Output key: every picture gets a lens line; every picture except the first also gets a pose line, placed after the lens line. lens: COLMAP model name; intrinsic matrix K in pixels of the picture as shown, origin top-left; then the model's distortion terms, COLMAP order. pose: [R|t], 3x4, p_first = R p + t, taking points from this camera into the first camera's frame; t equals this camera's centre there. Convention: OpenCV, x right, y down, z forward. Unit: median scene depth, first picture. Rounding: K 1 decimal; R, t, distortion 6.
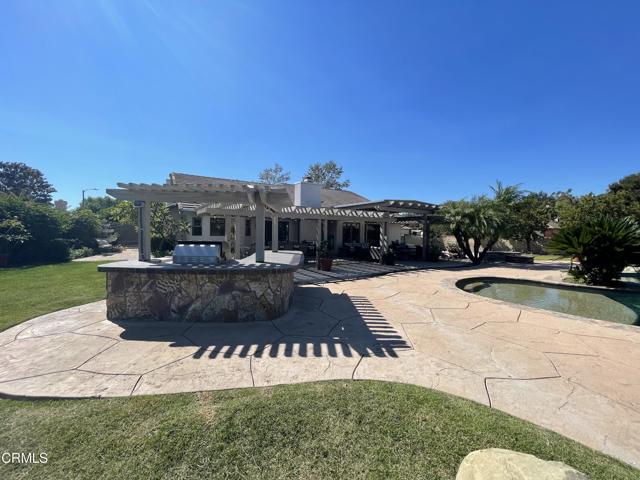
lens RADIAL K [[258.9, 0, 320.0], [0, 258.9, 240.0], [0, 0, 1]] dist [-0.000614, 0.000736]
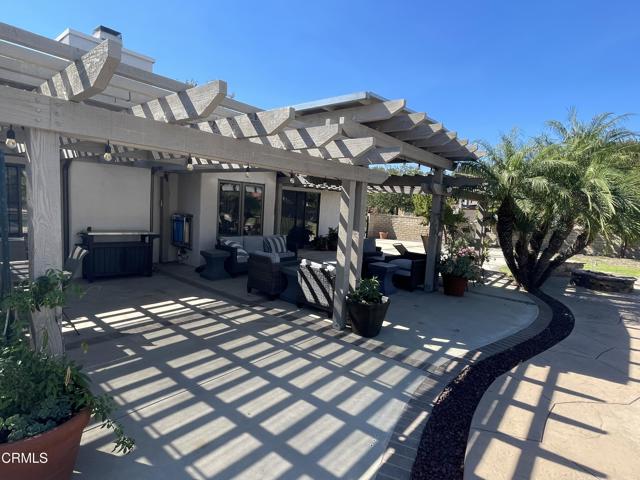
lens RADIAL K [[348.4, 0, 320.0], [0, 348.4, 240.0], [0, 0, 1]] dist [-0.001183, 0.000845]
pose [[0.947558, 0.011564, 0.319375, 0.224110], [-0.036962, 0.996604, 0.073580, -0.080886], [-0.317439, -0.081526, 0.944768, 1.595103]]
